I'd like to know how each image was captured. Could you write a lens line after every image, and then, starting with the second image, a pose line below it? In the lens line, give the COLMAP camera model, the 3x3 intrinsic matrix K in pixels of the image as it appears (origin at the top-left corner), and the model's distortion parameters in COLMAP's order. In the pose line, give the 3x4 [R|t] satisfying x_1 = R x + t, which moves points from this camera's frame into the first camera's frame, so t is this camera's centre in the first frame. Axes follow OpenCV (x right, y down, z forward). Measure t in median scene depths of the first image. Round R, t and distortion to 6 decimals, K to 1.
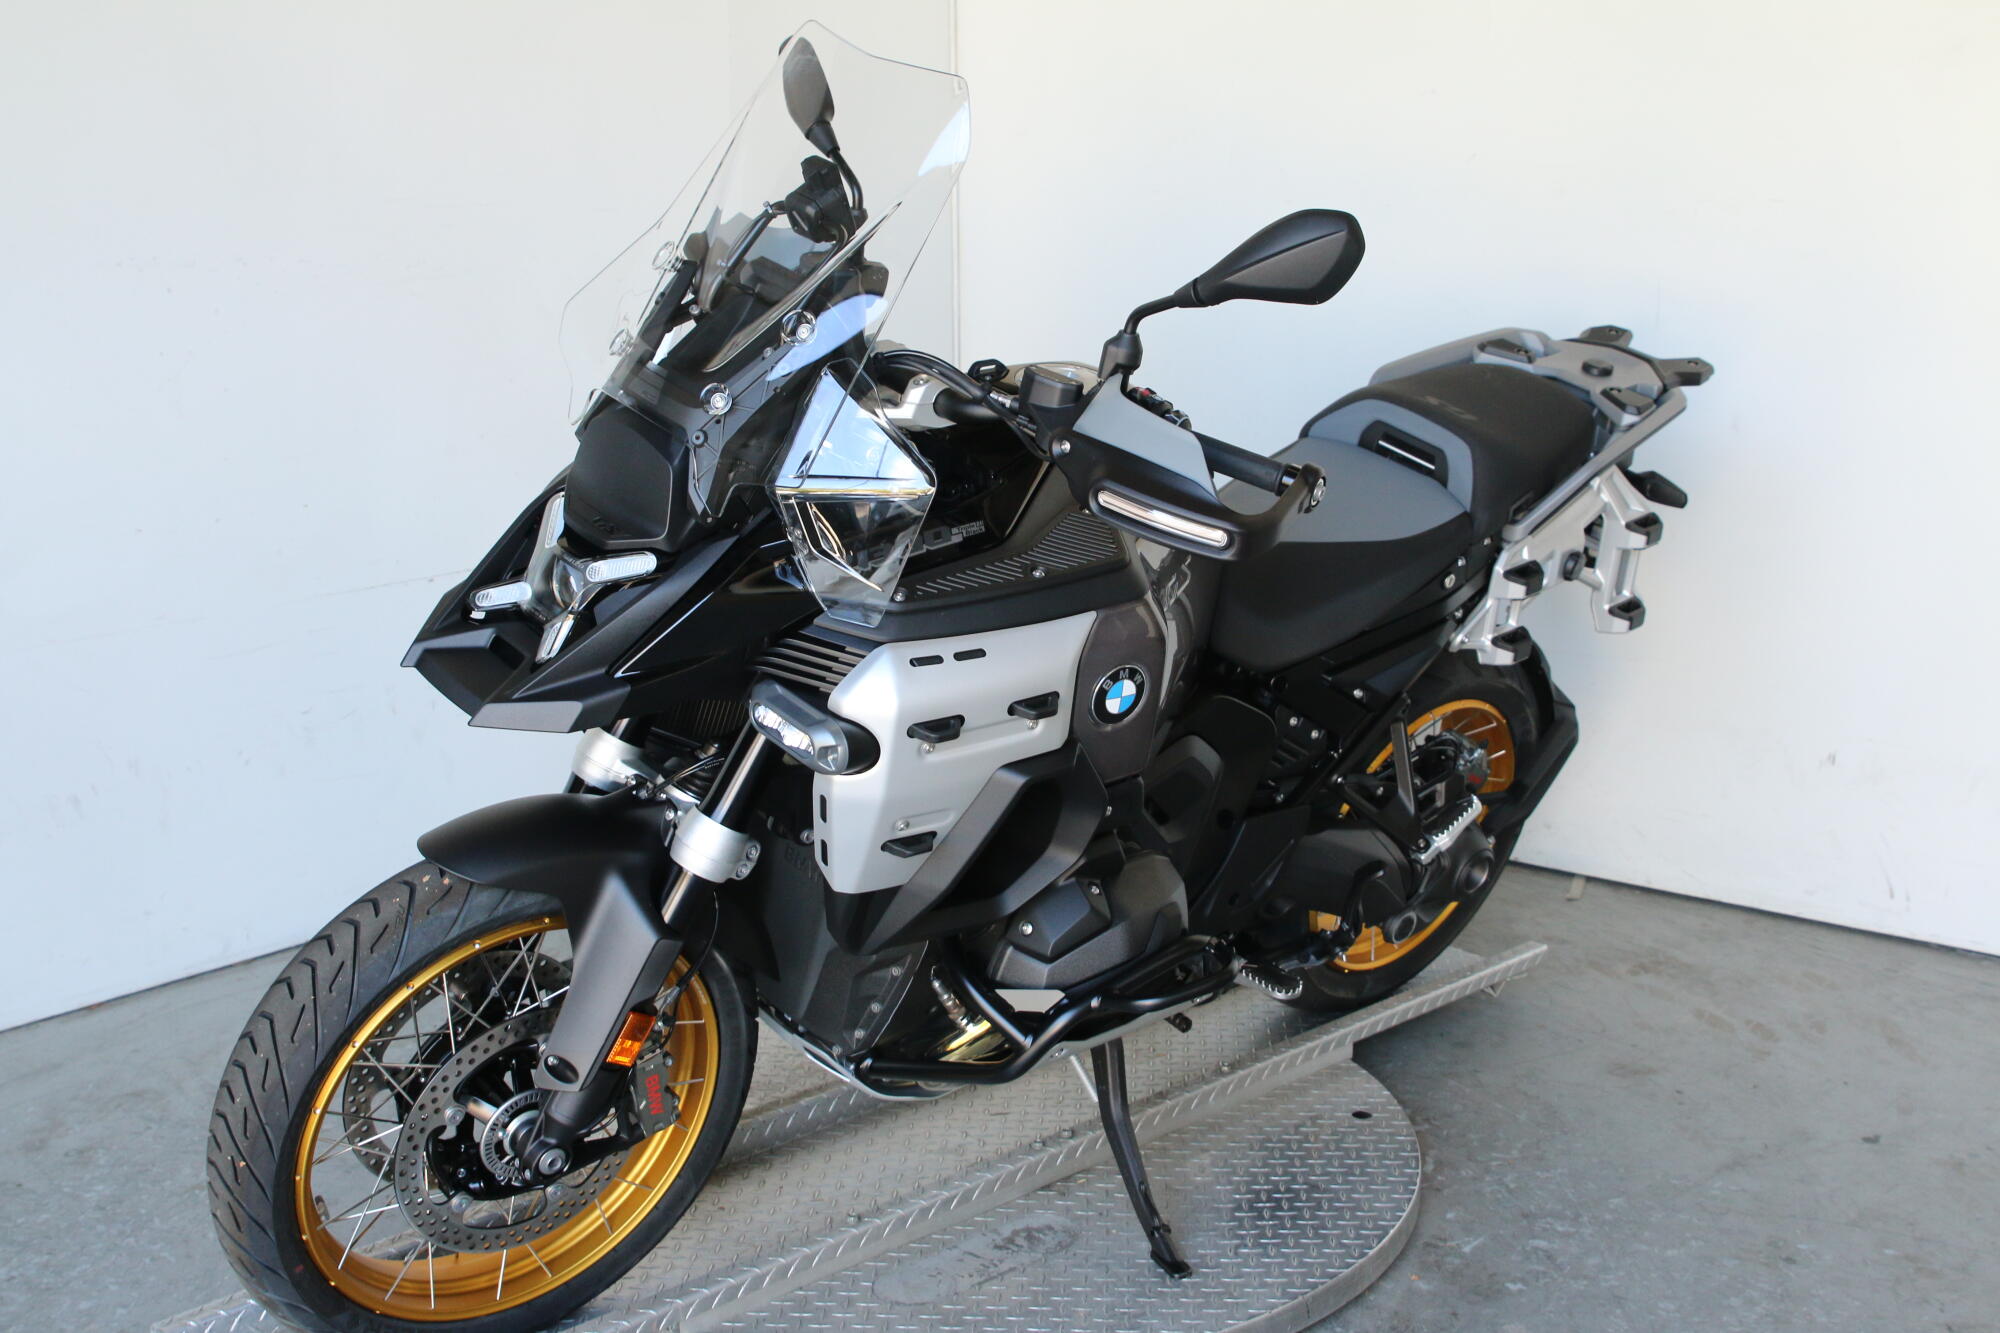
lens RADIAL K [[2354.7, 0, 994.3], [0, 2354.7, 637.6], [0, 0, 1]] dist [-0.117649, 0.103517]
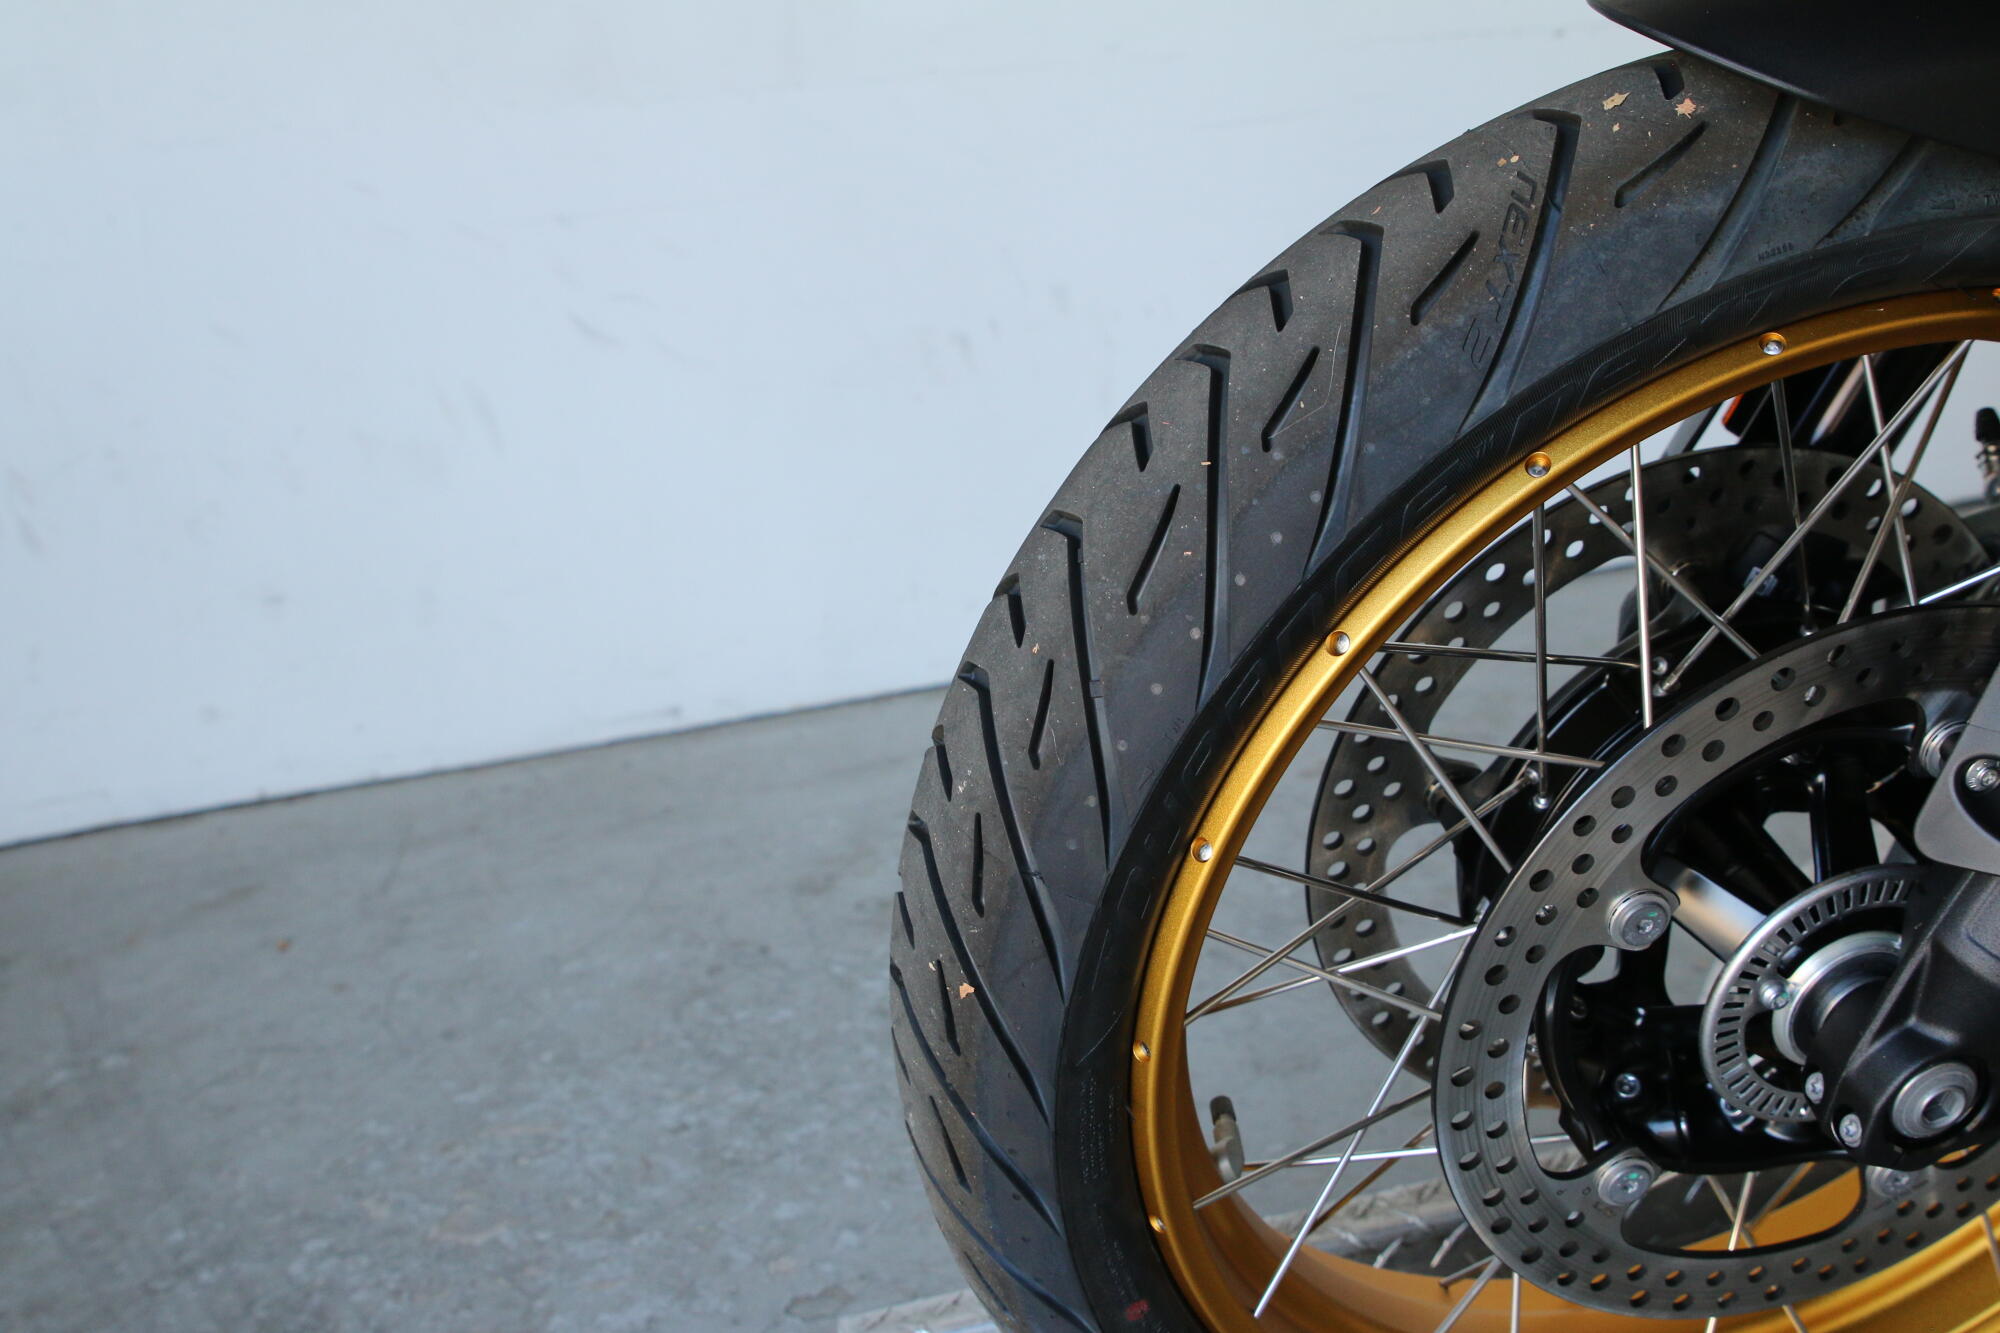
lens RADIAL K [[2309.8, 0, 990.7], [0, 2309.8, 643.6], [0, 0, 1]] dist [-0.130148, 0.113826]
pose [[0.896643, 0.079682, -0.435526, -0.153763], [-0.044019, 0.994842, 0.091388, 0.123567], [0.440561, -0.062771, 0.895525, 0.591110]]
